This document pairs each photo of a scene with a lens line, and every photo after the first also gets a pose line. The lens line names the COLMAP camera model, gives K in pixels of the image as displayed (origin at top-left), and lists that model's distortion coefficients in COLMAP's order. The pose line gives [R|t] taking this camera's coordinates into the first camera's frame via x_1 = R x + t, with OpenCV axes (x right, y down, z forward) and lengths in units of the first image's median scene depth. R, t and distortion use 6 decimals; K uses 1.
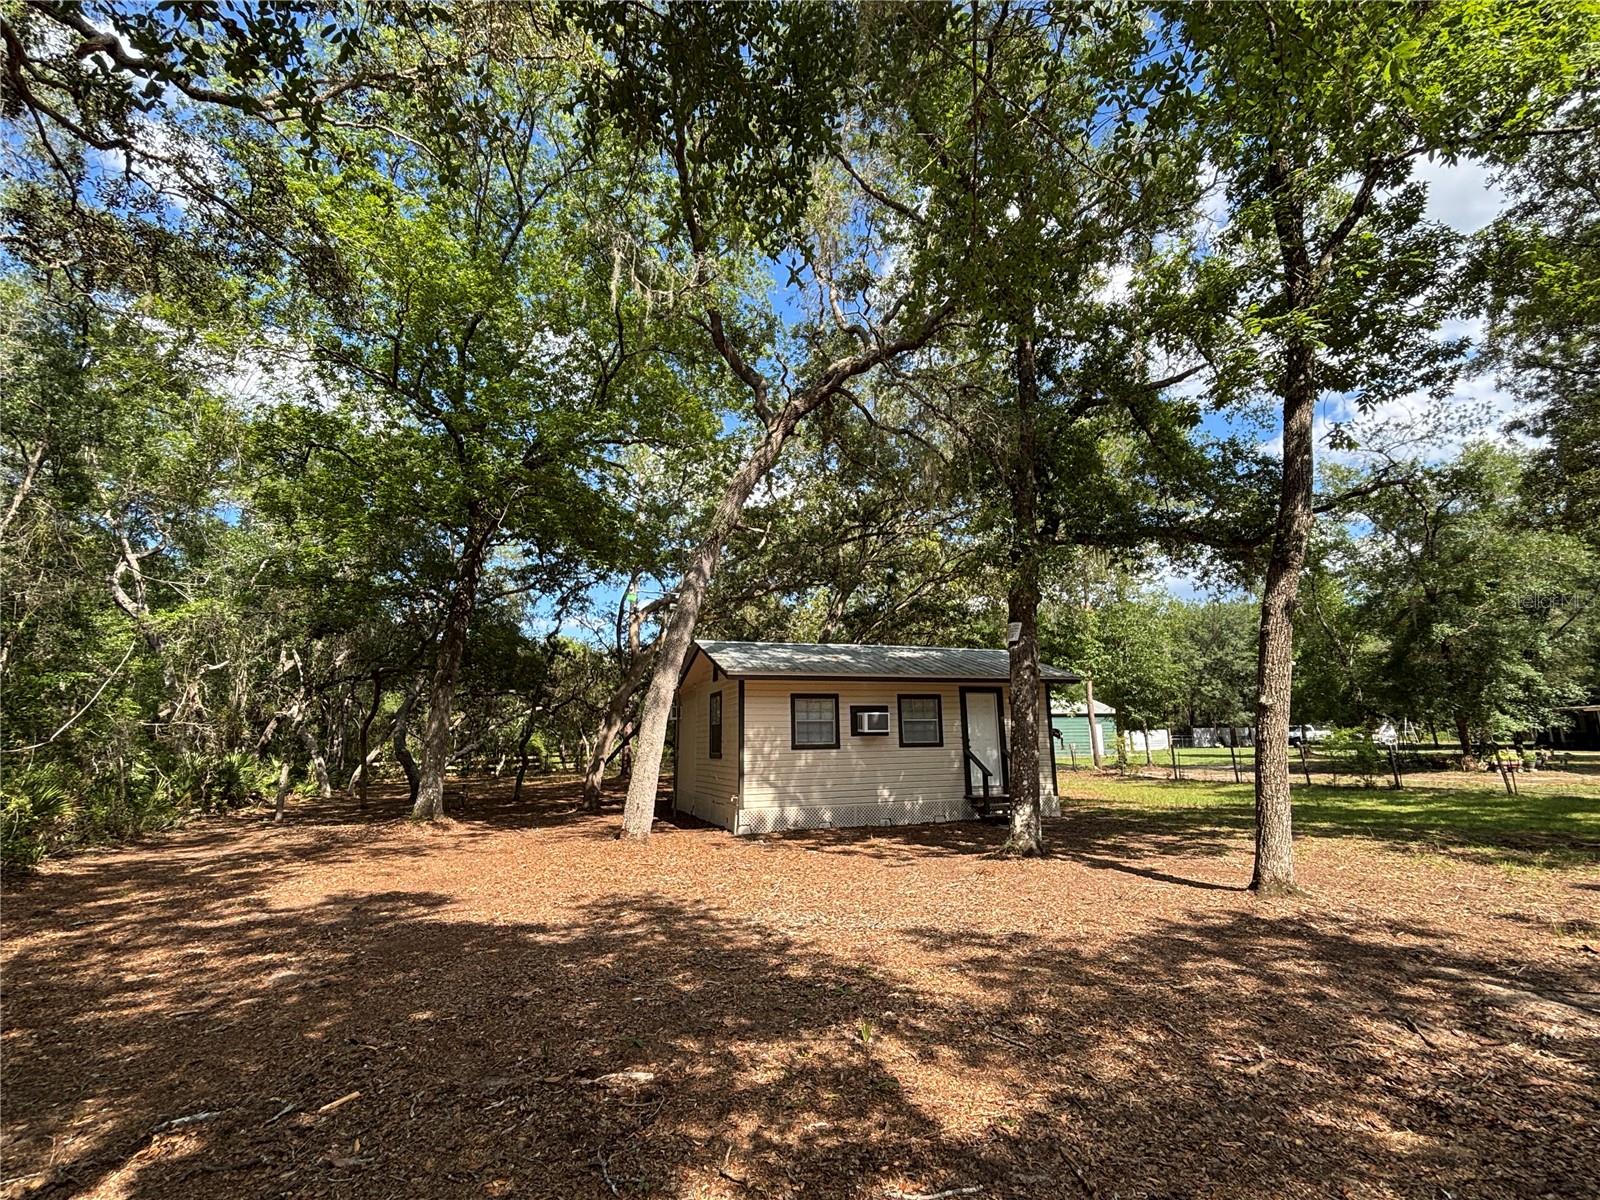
lens RADIAL K [[777.7, 0, 800.0], [0, 777.7, 600.0], [0, 0, 1]] dist [-0.000041, 0.000298]
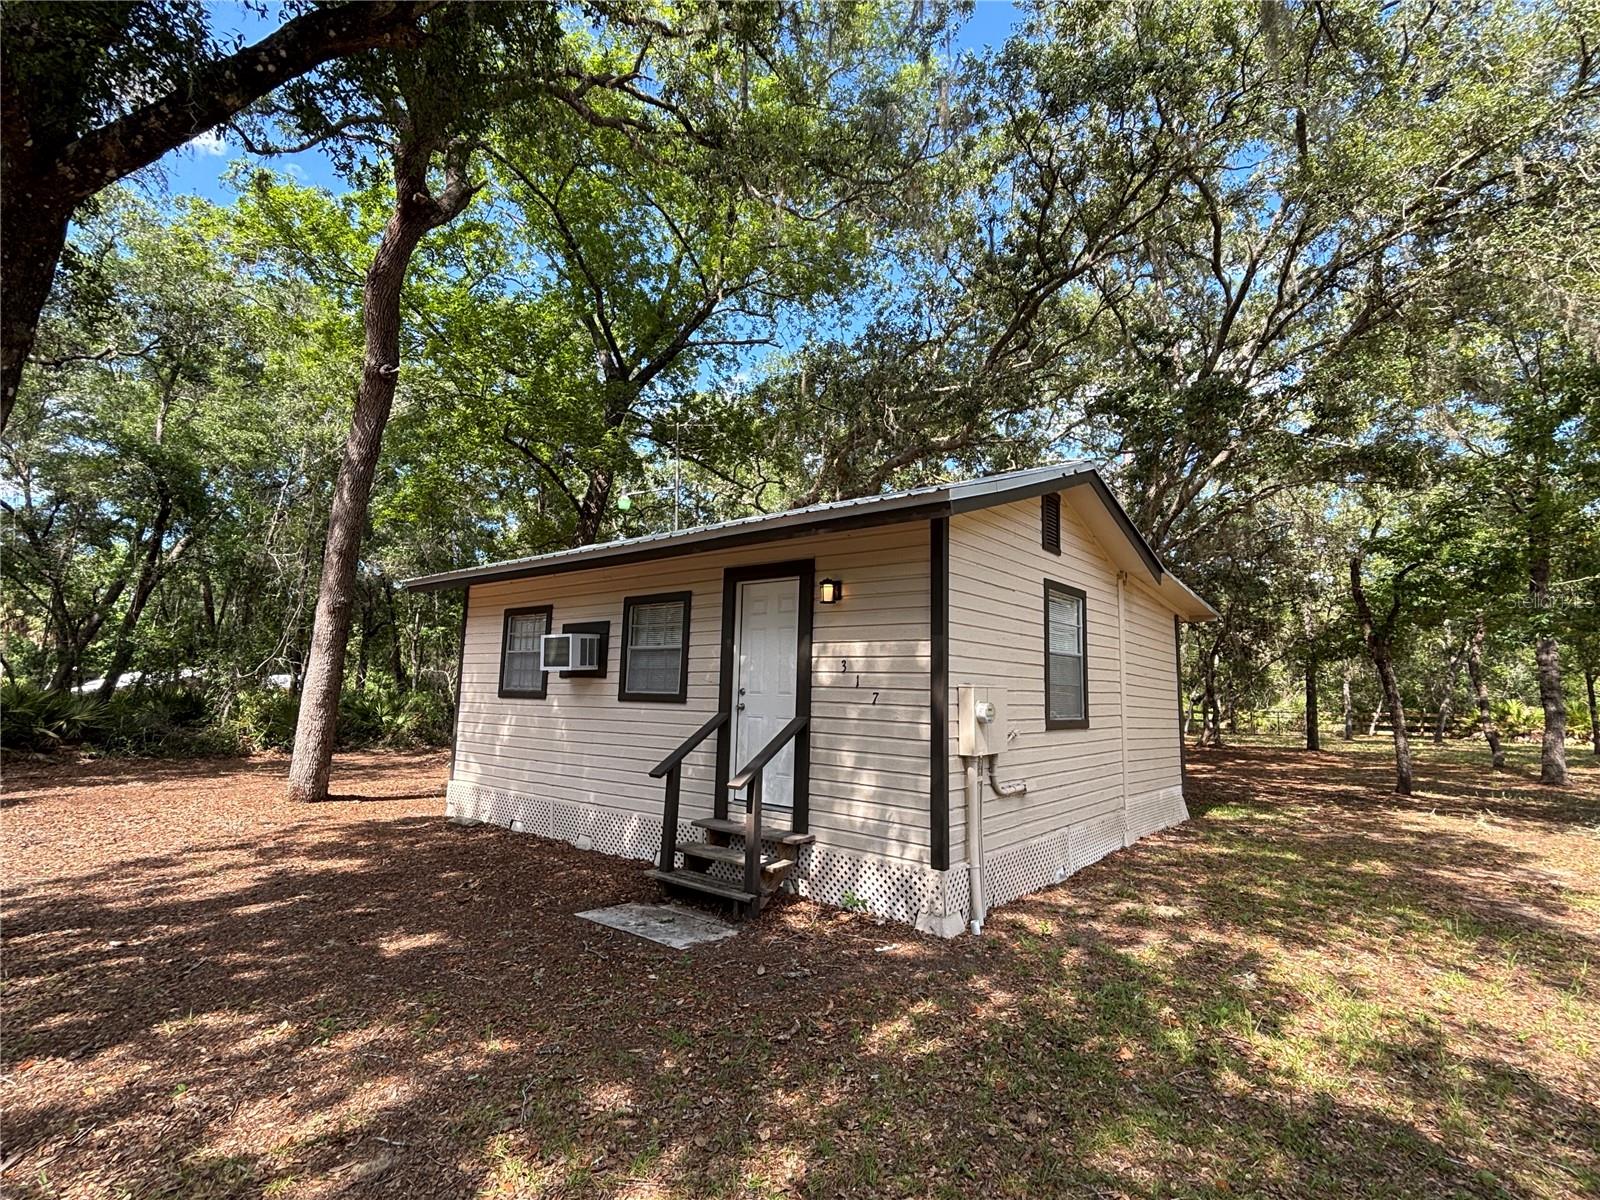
lens RADIAL K [[766.7, 0, 809.6], [0, 766.7, 596.0], [0, 0, 1]] dist [-0.001918, 0.000111]
pose [[0.522659, -0.084121, -0.848382, 0.623778], [0.123542, 0.992090, -0.022260, 0.148737], [0.843543, -0.093177, 0.528917, 0.852770]]
